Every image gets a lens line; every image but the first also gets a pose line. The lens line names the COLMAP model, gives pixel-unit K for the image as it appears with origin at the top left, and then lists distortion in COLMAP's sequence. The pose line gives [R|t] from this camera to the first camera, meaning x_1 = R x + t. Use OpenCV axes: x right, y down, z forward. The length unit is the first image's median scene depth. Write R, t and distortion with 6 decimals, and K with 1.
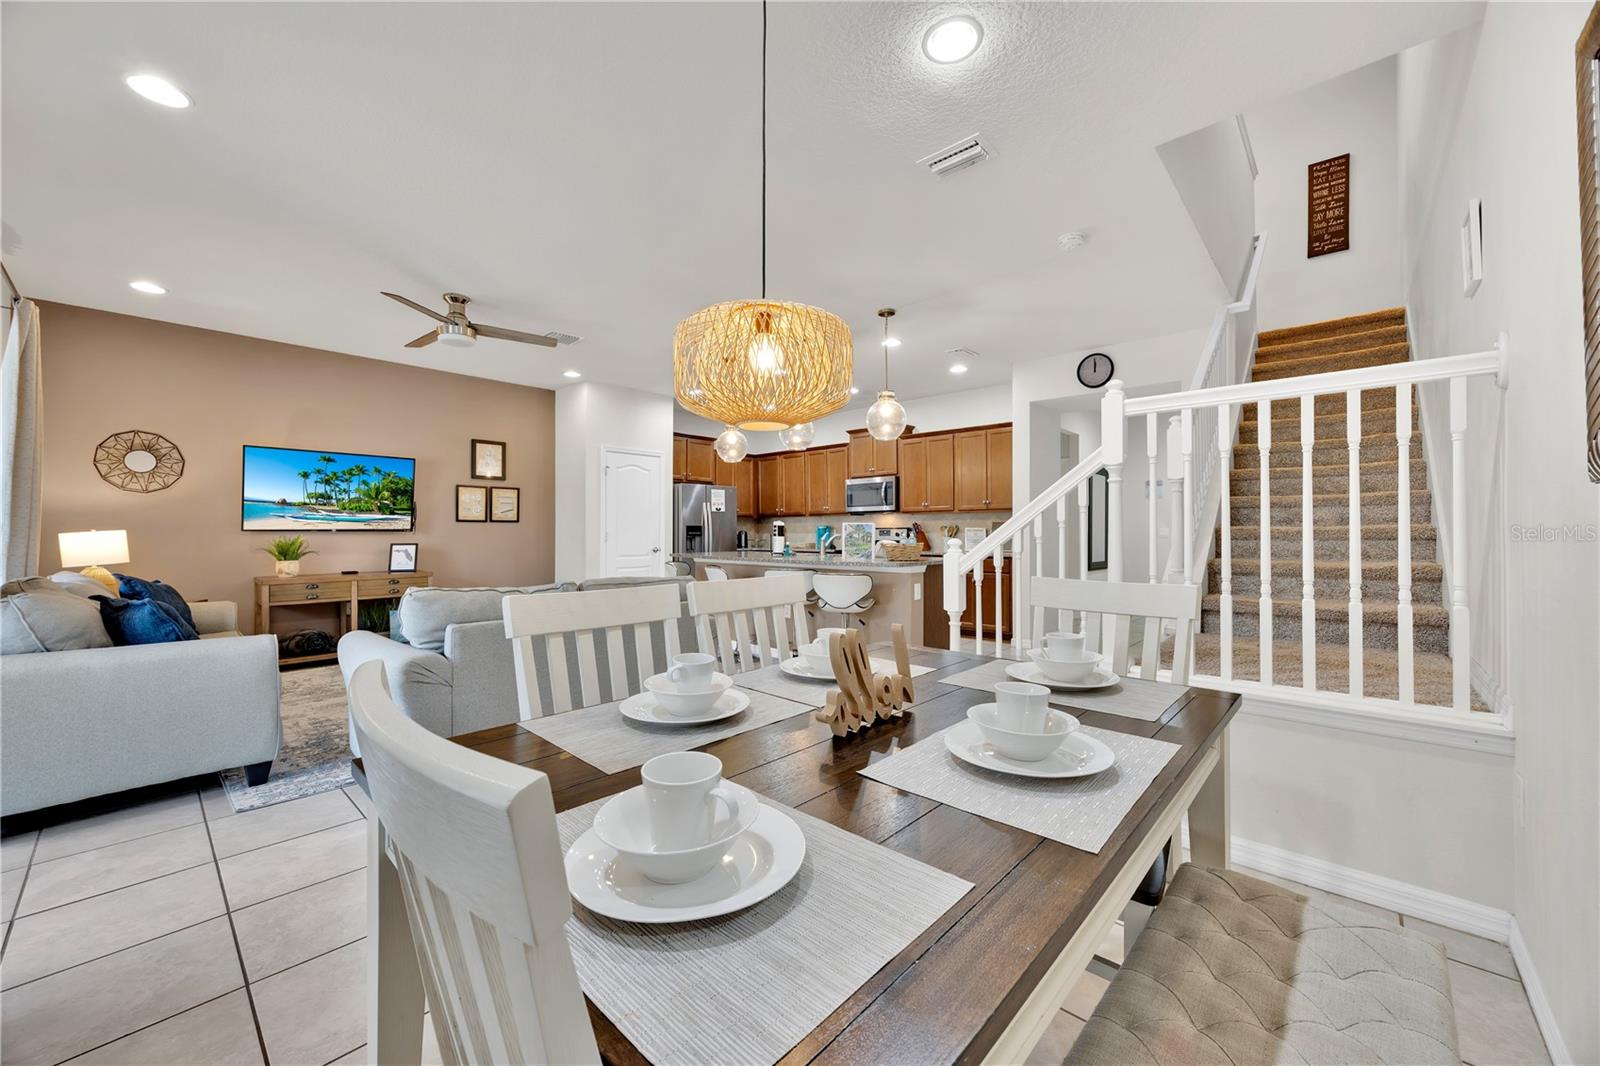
lens RADIAL K [[607.1, 0, 803.5], [0, 607.1, 530.8], [0, 0, 1]] dist [-0.004836, 0.000221]
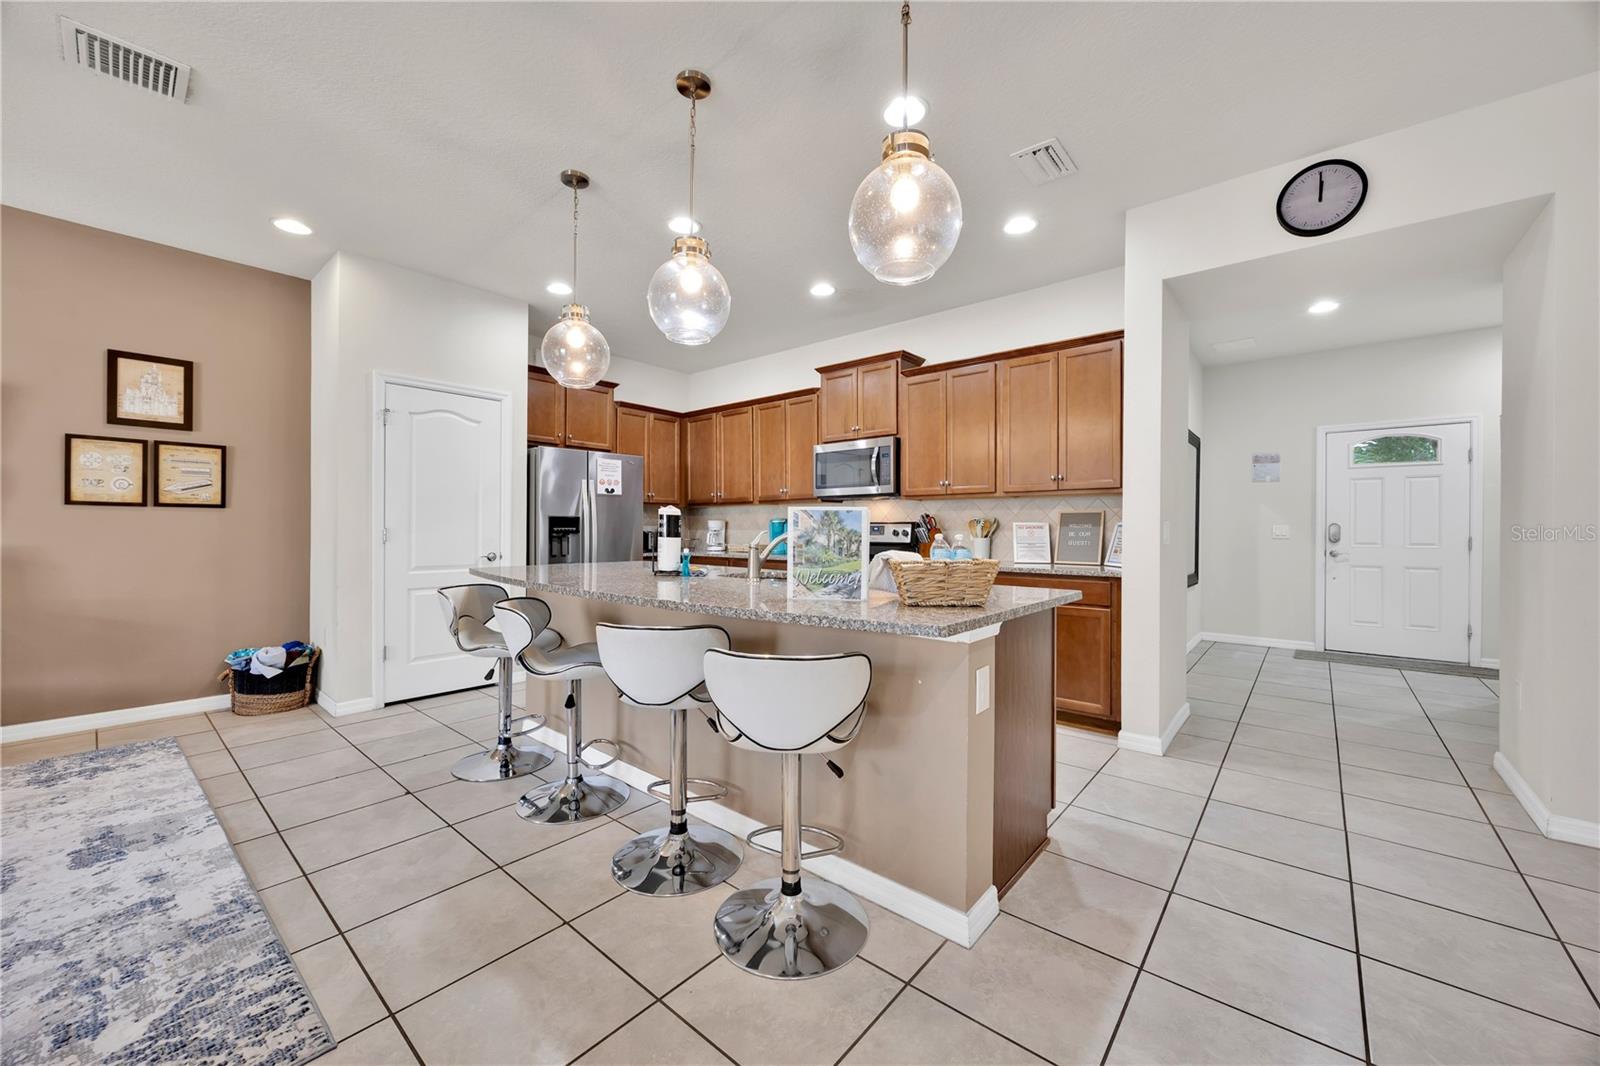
lens RADIAL K [[607.1, 0, 803.5], [0, 607.1, 530.8], [0, 0, 1]] dist [-0.004836, 0.000221]
pose [[0.999347, 0.005760, 0.035664, 0.048823], [-0.006053, 0.999949, 0.008093, -0.000671], [-0.035616, -0.008304, 0.999331, 0.490954]]
